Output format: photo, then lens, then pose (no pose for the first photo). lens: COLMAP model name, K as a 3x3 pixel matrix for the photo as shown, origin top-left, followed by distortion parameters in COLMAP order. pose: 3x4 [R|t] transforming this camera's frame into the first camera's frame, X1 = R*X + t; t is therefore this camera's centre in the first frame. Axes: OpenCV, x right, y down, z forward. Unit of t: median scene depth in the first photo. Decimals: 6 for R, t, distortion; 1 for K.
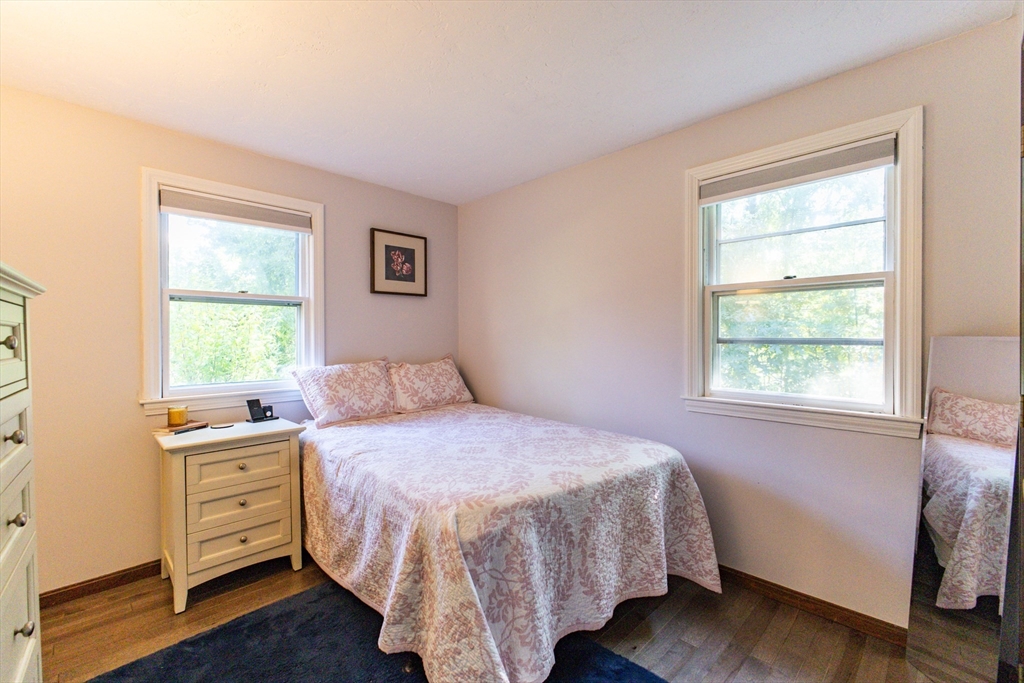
lens RADIAL K [[437.1, 0, 512.0], [0, 437.1, 341.5], [0, 0, 1]] dist [0.010394, 0.000019]
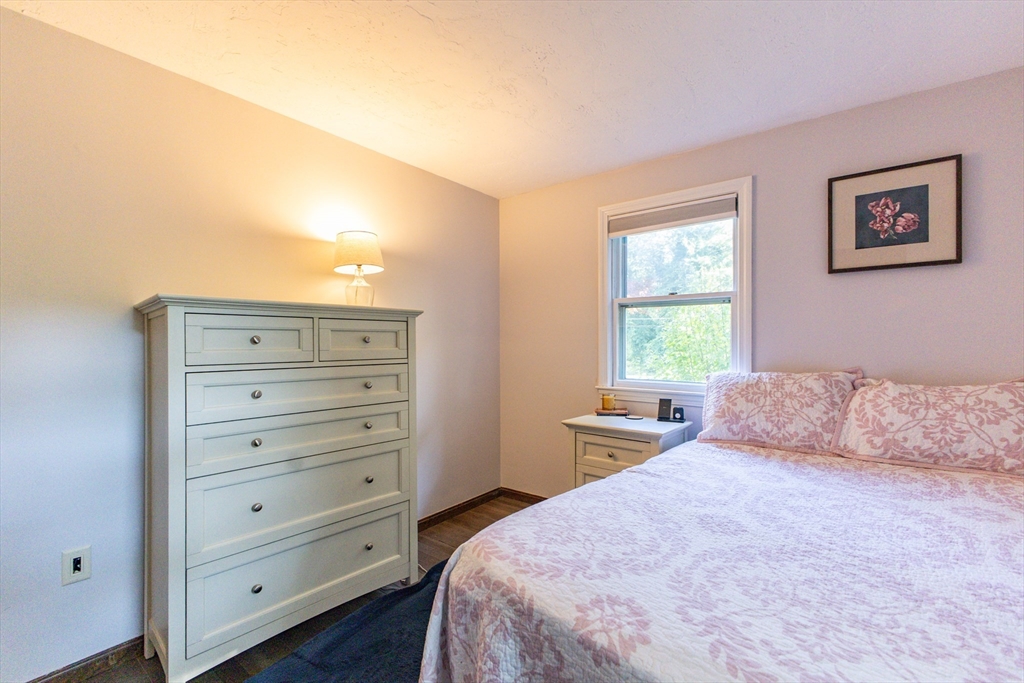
lens RADIAL K [[437.1, 0, 512.0], [0, 437.1, 341.5], [0, 0, 1]] dist [0.010394, 0.000019]
pose [[0.137672, 0.005596, -0.990462, 0.351415], [-0.012095, 0.999919, 0.003968, -0.000234], [0.990404, 0.011434, 0.137729, 0.482419]]
